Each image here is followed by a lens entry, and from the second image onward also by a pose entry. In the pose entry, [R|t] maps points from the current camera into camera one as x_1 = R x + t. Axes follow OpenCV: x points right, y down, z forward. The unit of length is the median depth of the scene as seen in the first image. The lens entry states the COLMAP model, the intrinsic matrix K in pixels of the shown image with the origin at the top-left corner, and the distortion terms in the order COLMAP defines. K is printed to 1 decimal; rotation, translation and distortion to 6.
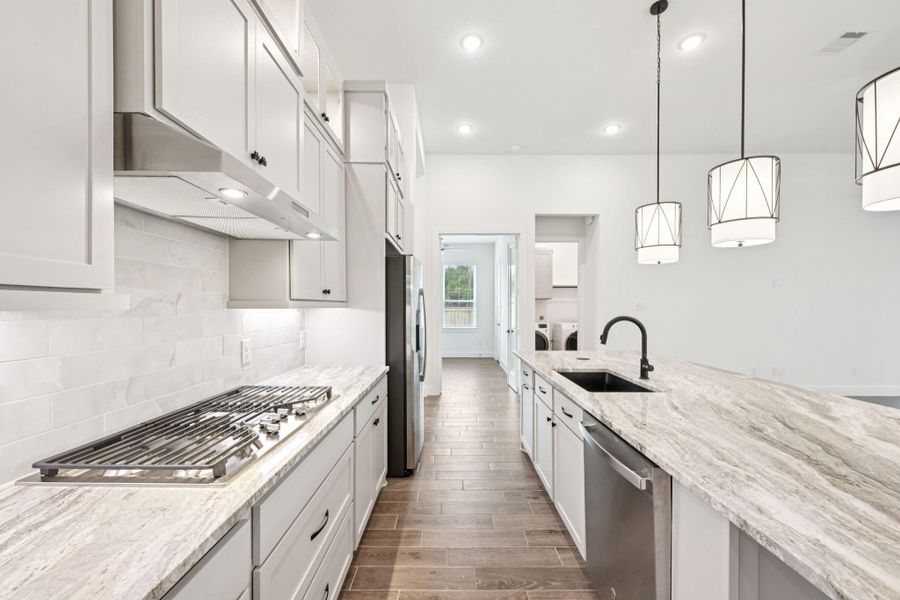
lens RADIAL K [[356.9, 0, 451.4], [0, 356.9, 308.3], [0, 0, 1]] dist [-0.000543, -0.000180]
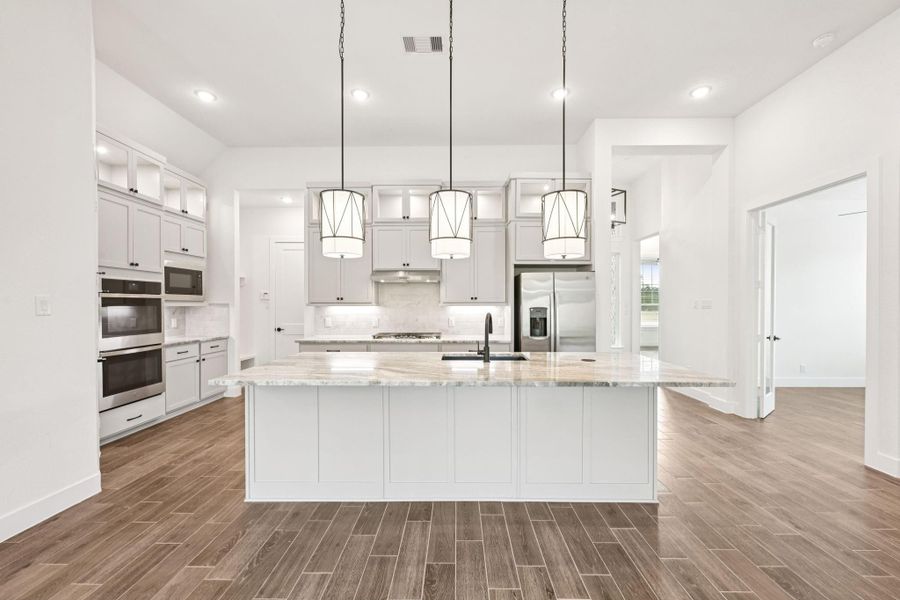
lens RADIAL K [[358.7, 0, 452.4], [0, 358.7, 305.0], [0, 0, 1]] dist [0.000155, 0.000084]
pose [[-0.011825, 0.001045, -0.999930, 1.872678], [-0.002325, 0.999997, 0.001073, -0.008478], [0.999927, 0.002338, -0.011822, 0.911166]]
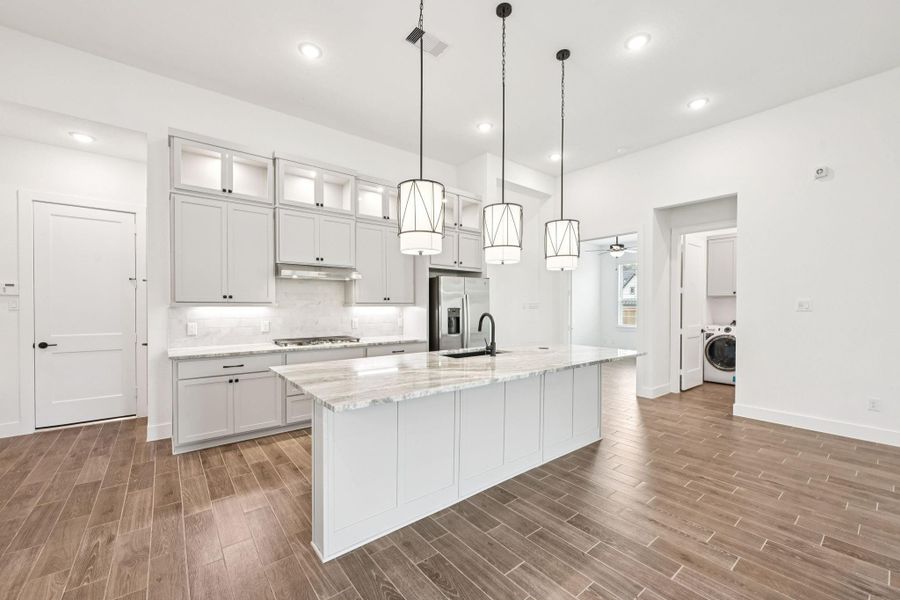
lens RADIAL K [[359.9, 0, 449.3], [0, 359.9, 308.2], [0, 0, 1]] dist [-0.001073, -0.000126]
pose [[0.622710, 0.006939, -0.782422, 1.612284], [-0.004639, 0.999976, 0.005176, -0.004002], [0.782439, 0.000406, 0.622727, -0.054567]]
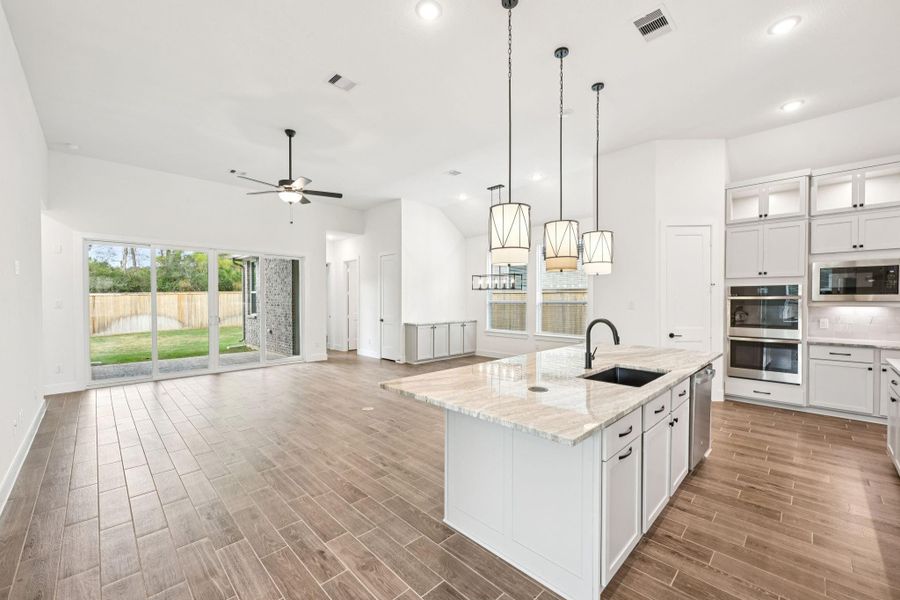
lens RADIAL K [[361.6, 0, 450.9], [0, 361.6, 303.1], [0, 0, 1]] dist [-0.000318, -0.000168]
pose [[-0.705685, -0.006457, 0.708497, -0.009131], [0.003118, 0.999920, 0.012218, -0.046884], [-0.708519, 0.010831, -0.705608, 2.263586]]
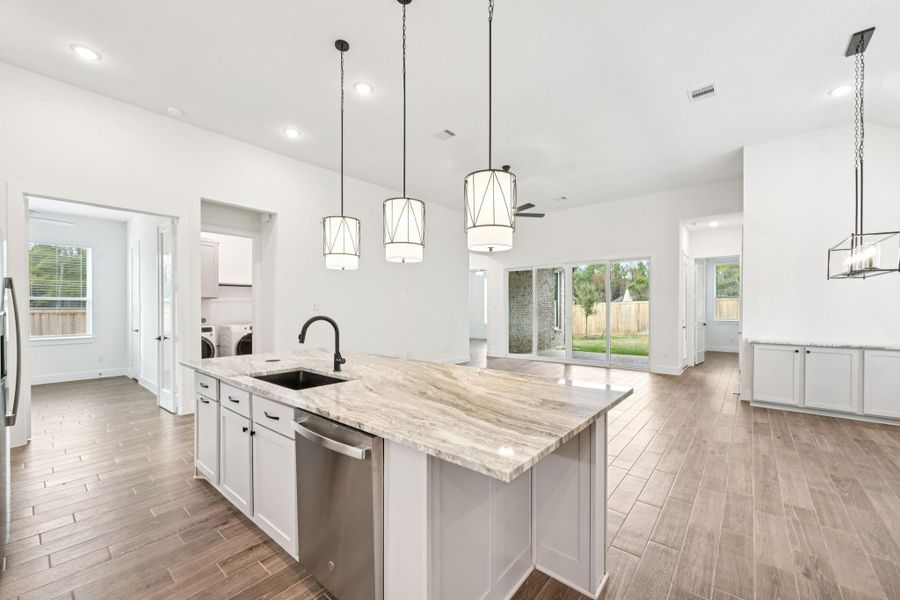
lens RADIAL K [[359.9, 0, 449.3], [0, 359.9, 308.2], [0, 0, 1]] dist [-0.001073, -0.000126]
pose [[0.638757, -0.000804, 0.769408, -0.109495], [0.002254, 0.999997, -0.000825, 0.000402], [-0.769405, 0.002261, 0.638757, 0.000634]]
